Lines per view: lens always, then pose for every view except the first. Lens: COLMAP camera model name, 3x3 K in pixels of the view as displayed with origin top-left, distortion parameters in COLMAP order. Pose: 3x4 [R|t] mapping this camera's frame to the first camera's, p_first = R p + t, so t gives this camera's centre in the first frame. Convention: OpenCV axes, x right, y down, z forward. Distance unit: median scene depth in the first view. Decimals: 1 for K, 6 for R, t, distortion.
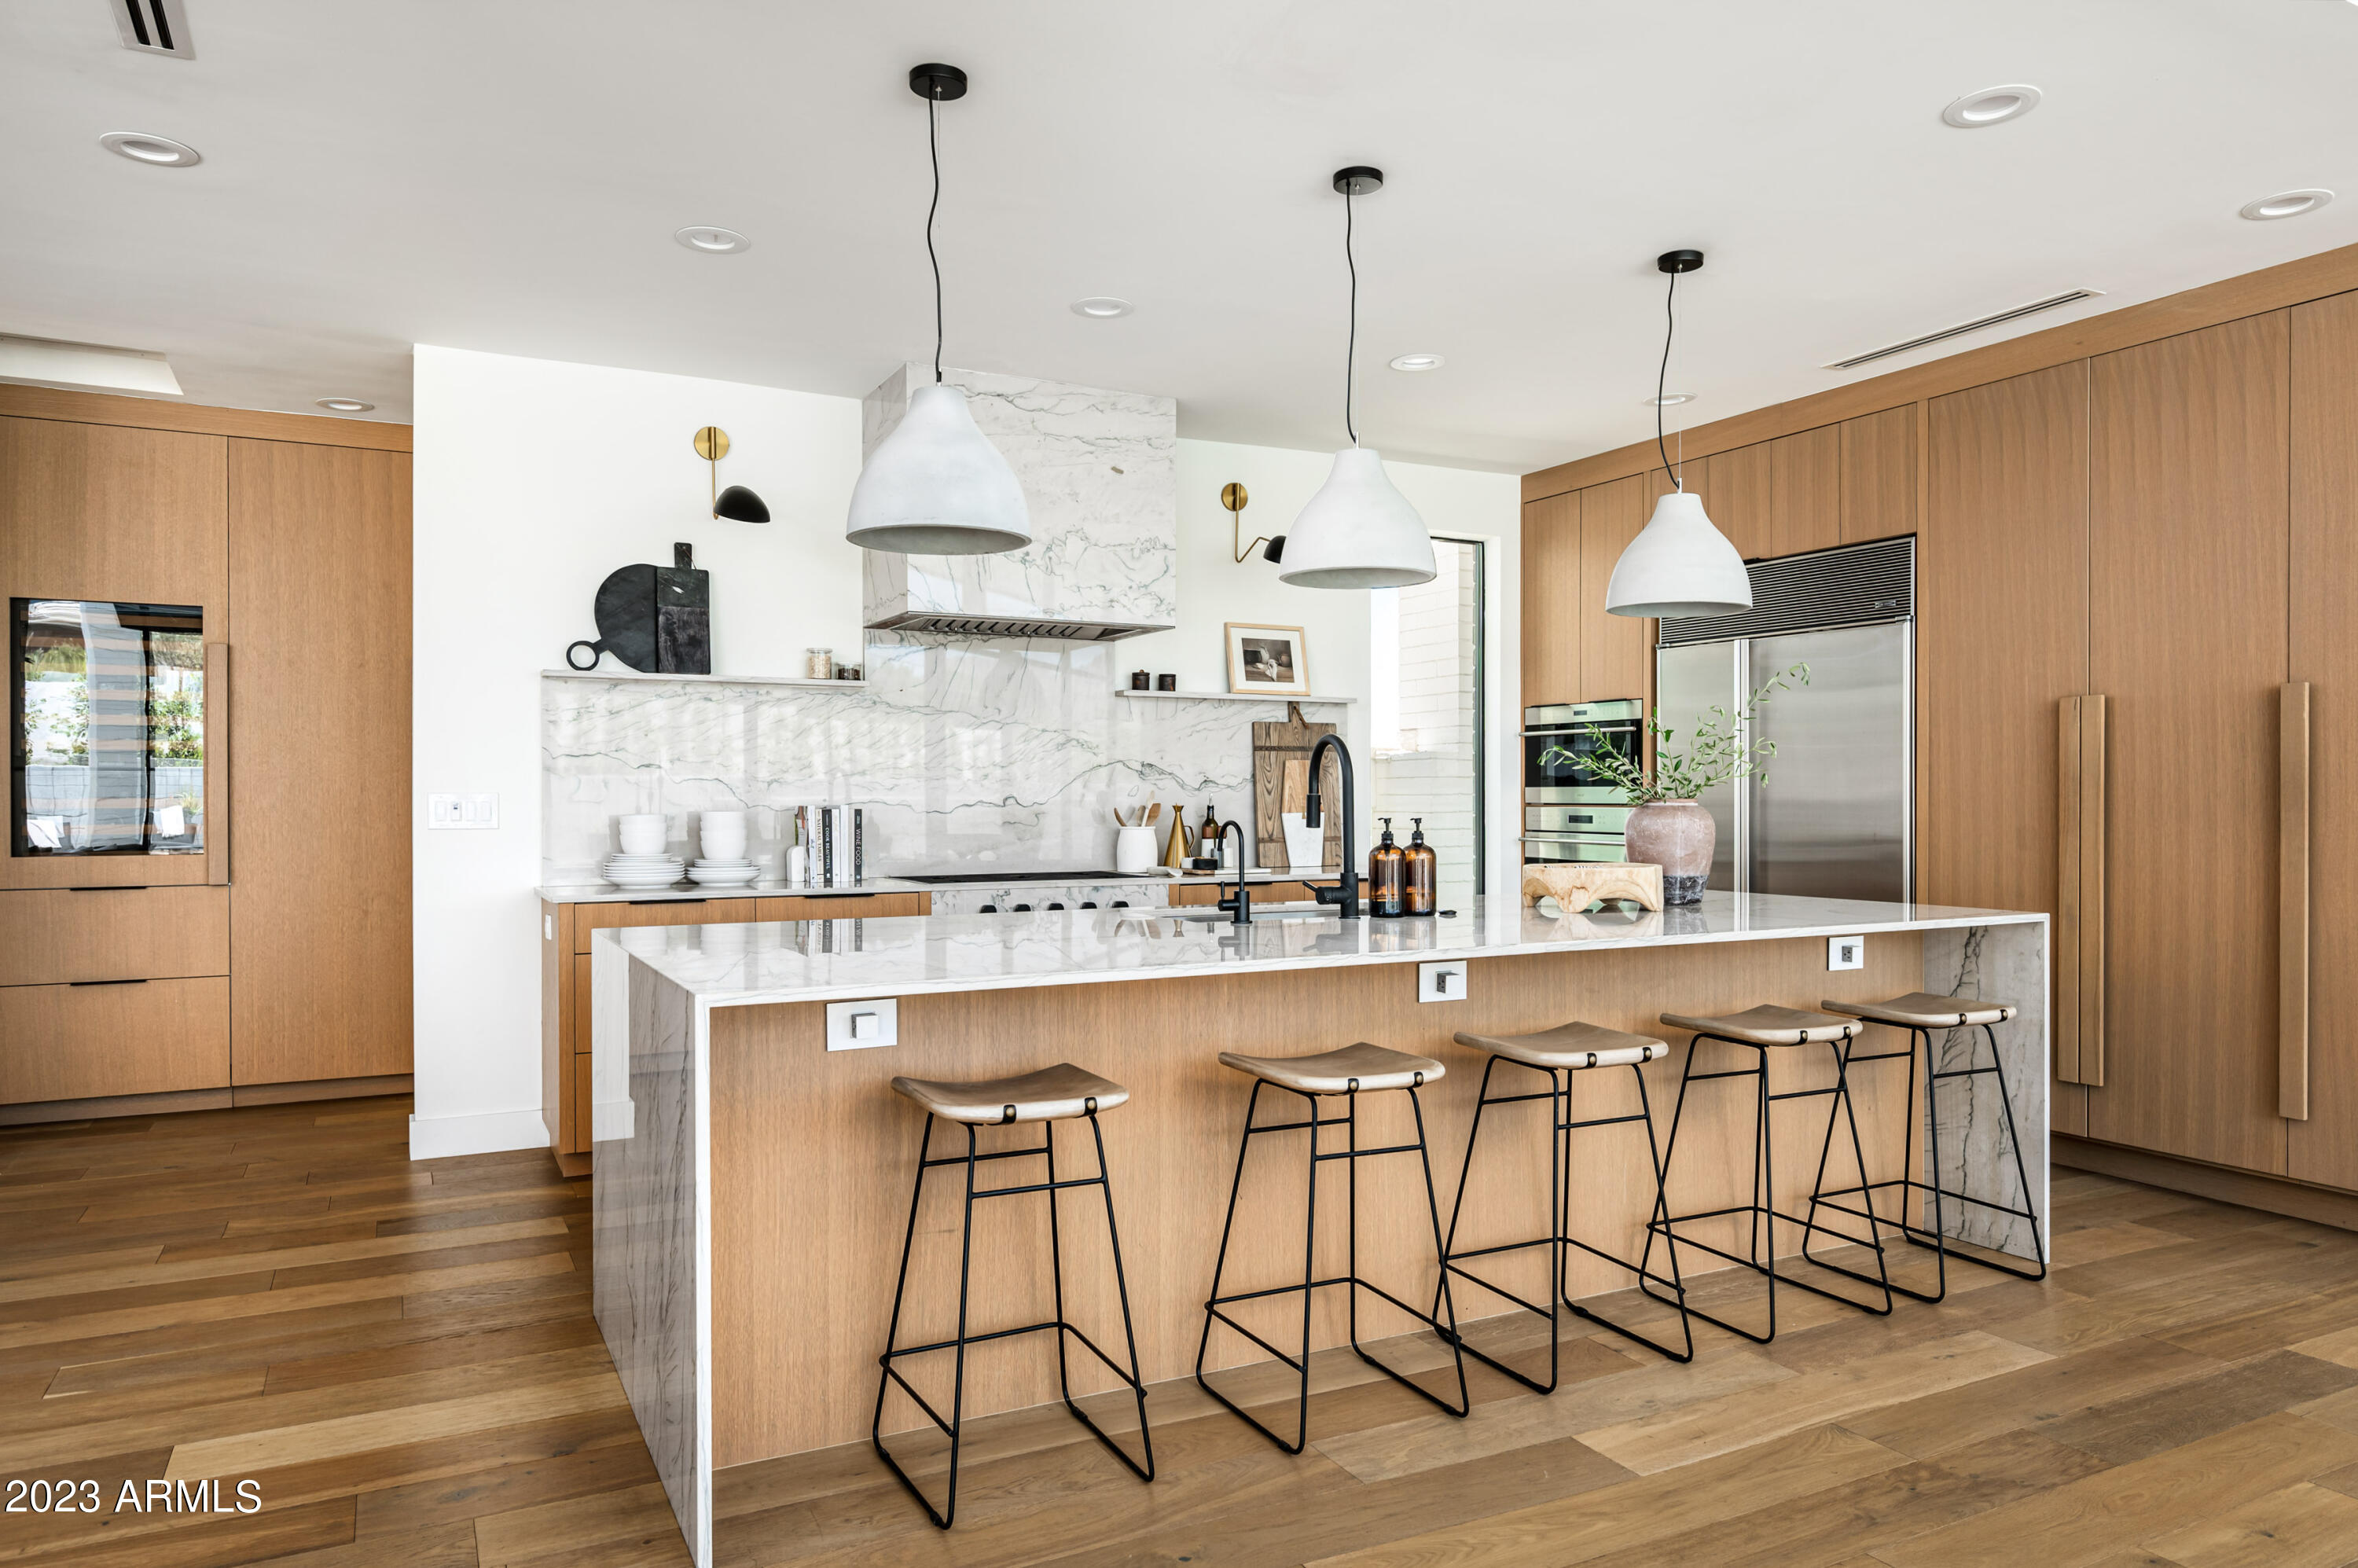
lens RADIAL K [[1502.9, 0, 1184.0], [0, 1502.9, 788.7], [0, 0, 1]] dist [-0.004395, -0.001036]
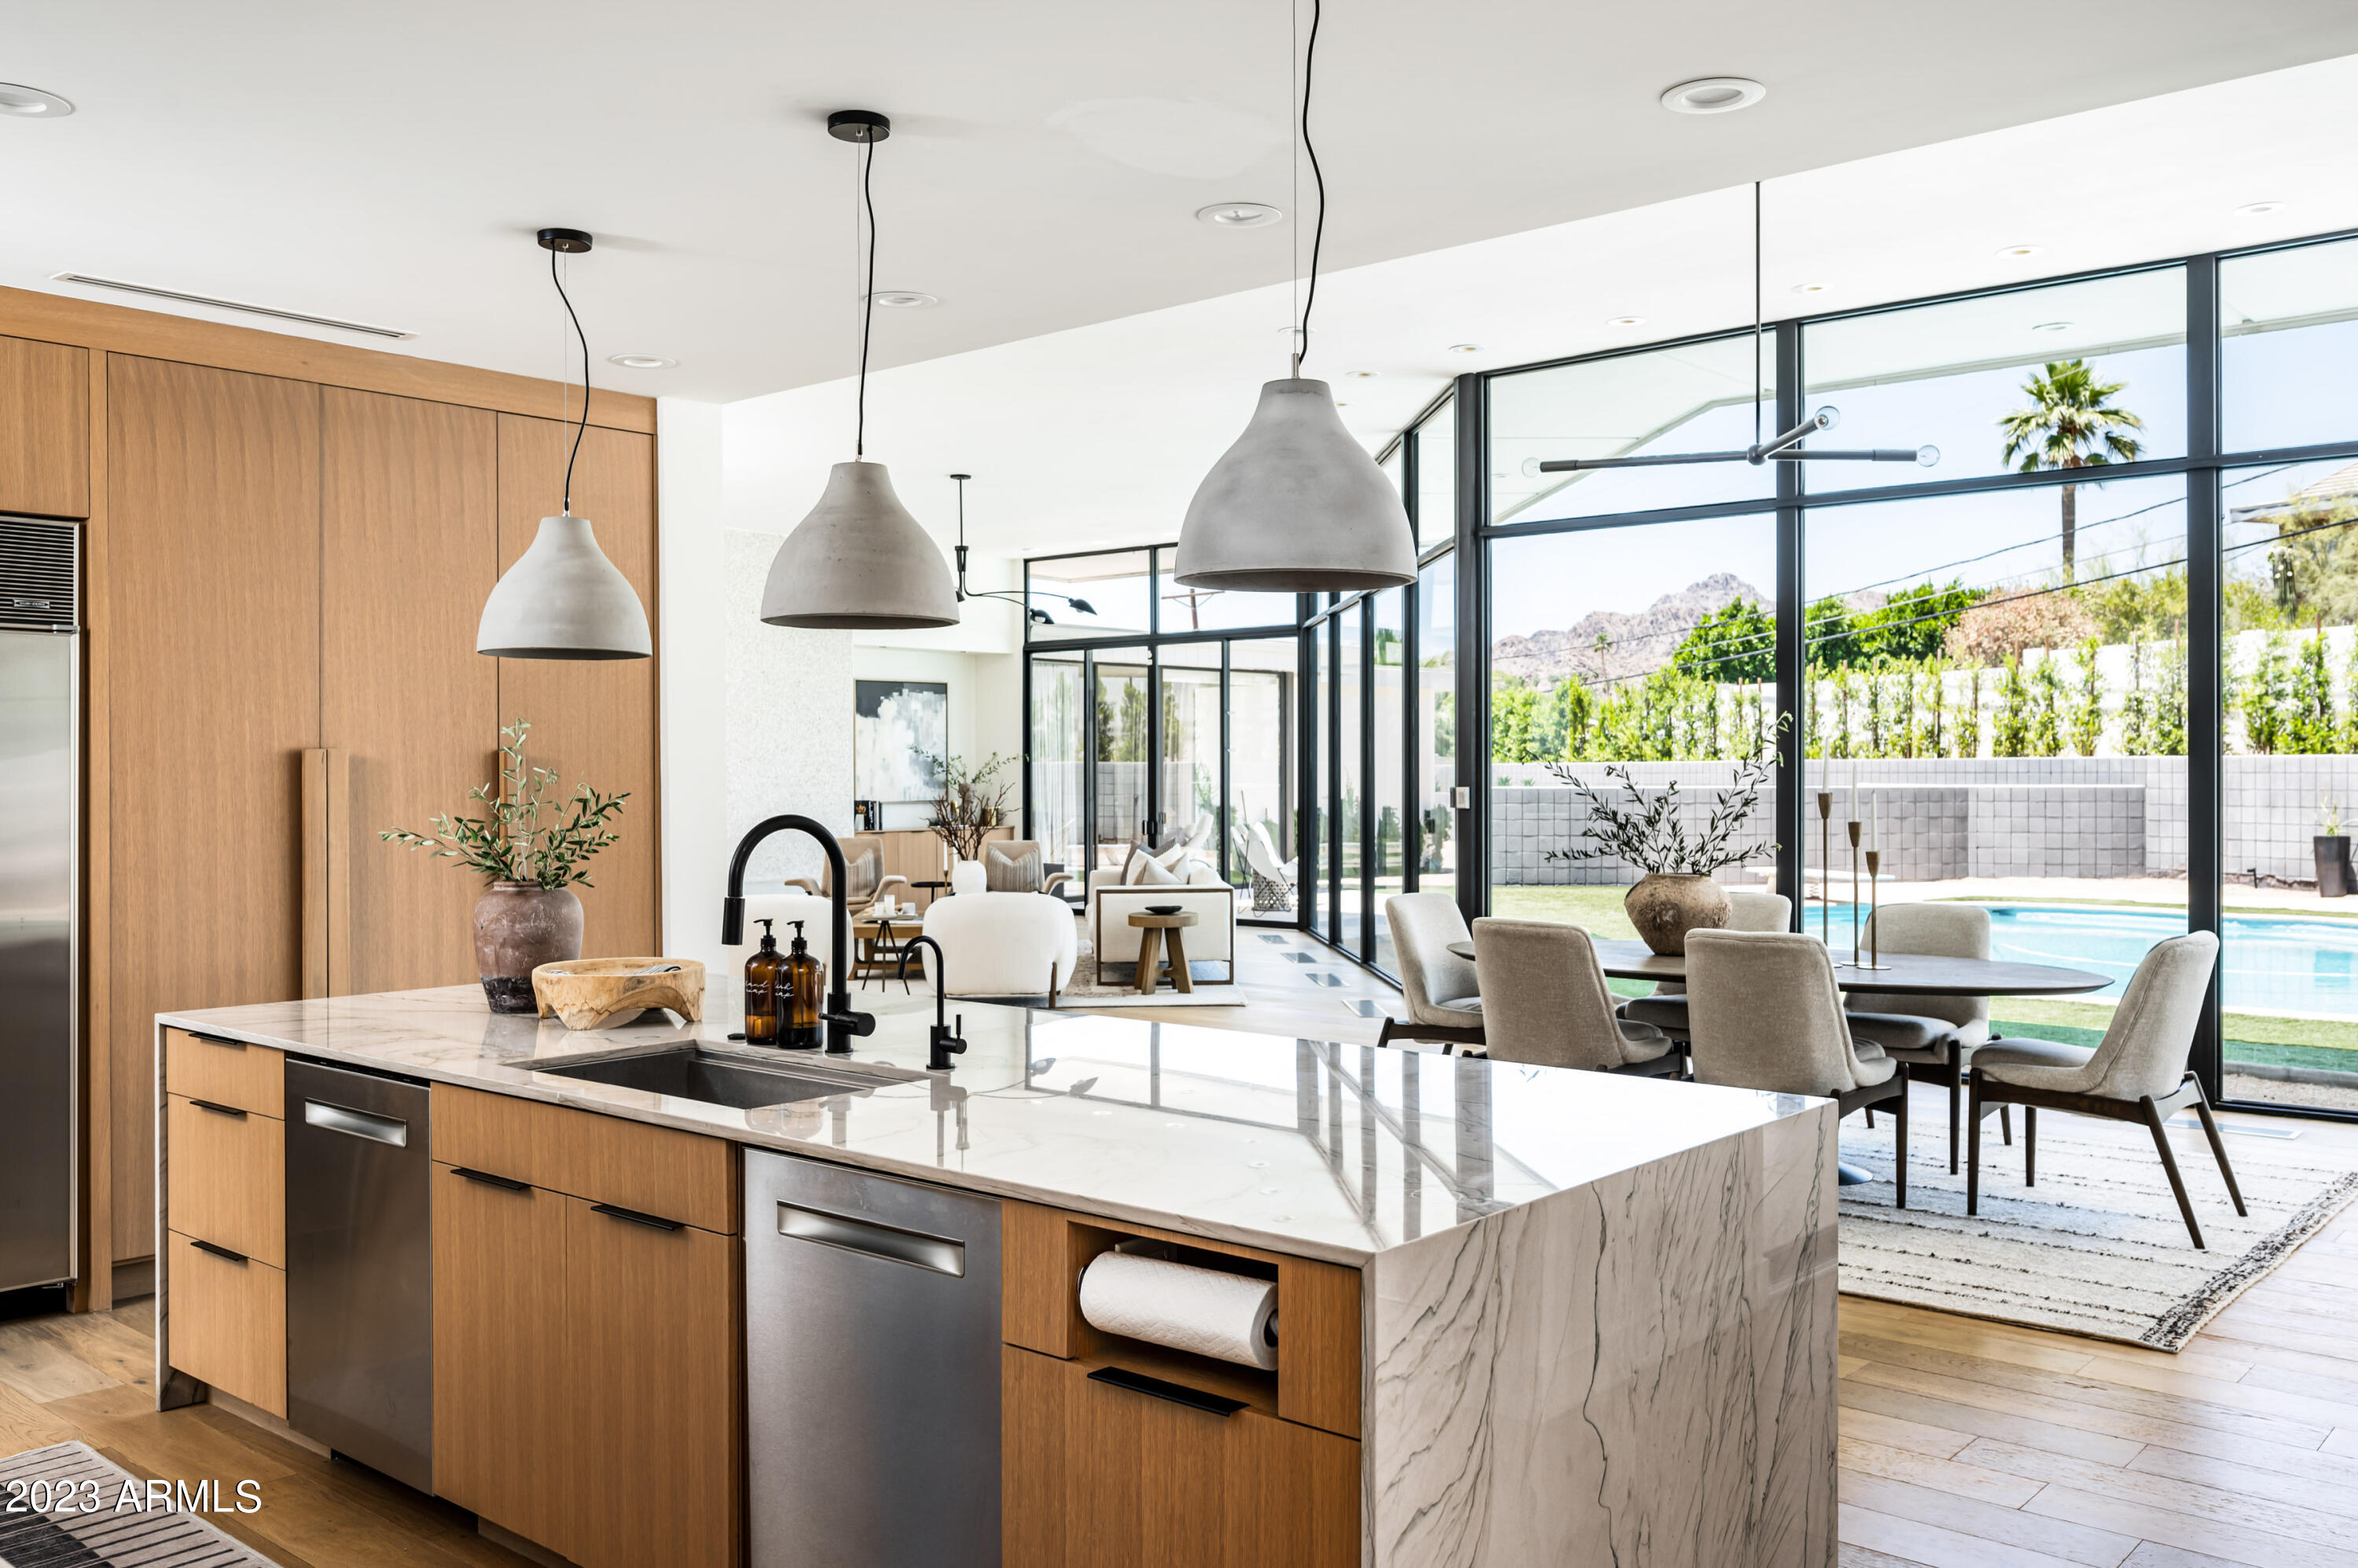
lens RADIAL K [[1932.7, 0, 1192.6], [0, 1932.7, 774.9], [0, 0, 1]] dist [0.004232, -0.006573]
pose [[-0.379706, 0.000549, 0.925107, -0.636590], [0.000191, 1.000000, -0.000515, -0.039719], [-0.925107, -0.000019, -0.379706, 0.853893]]
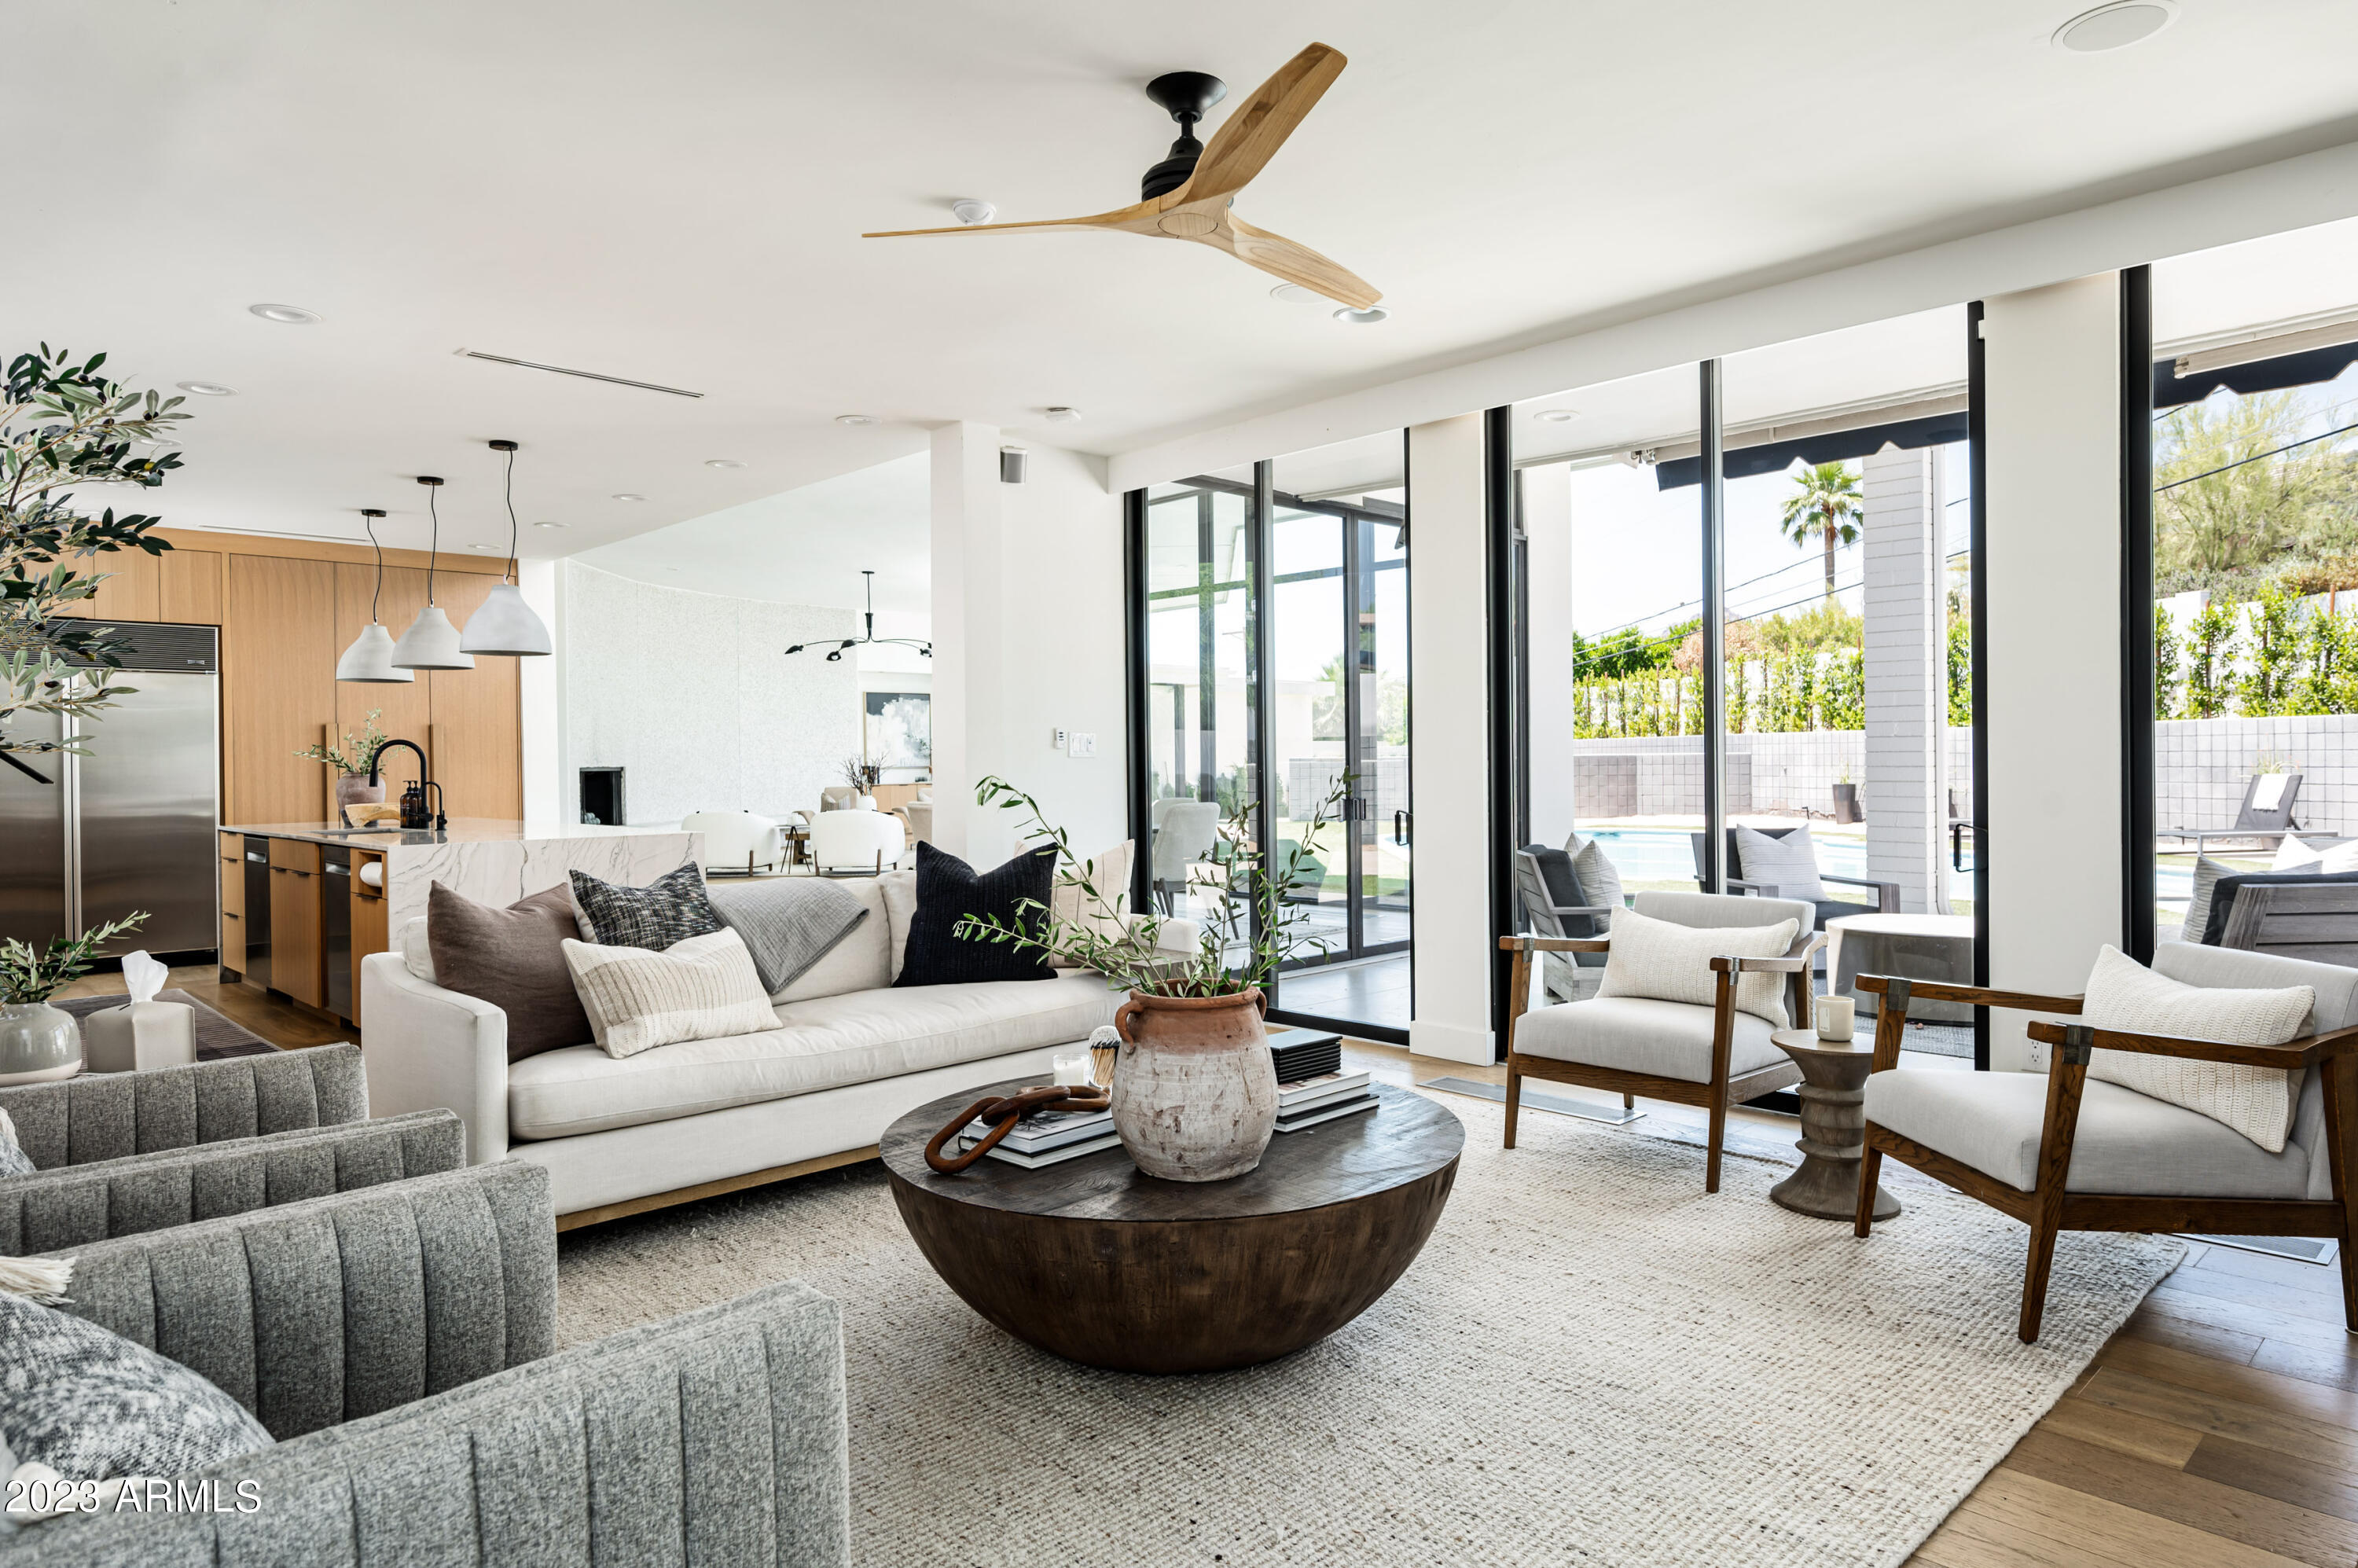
lens RADIAL K [[1428.6, 0, 1233.2], [0, 1428.6, 770.4], [0, 0, 1]] dist [-0.005293, 0.003365]
pose [[-0.313153, -0.002282, 0.949700, -1.510358], [0.008157, 0.999954, 0.005092, 0.003880], [-0.949668, 0.009341, -0.313120, 0.387594]]
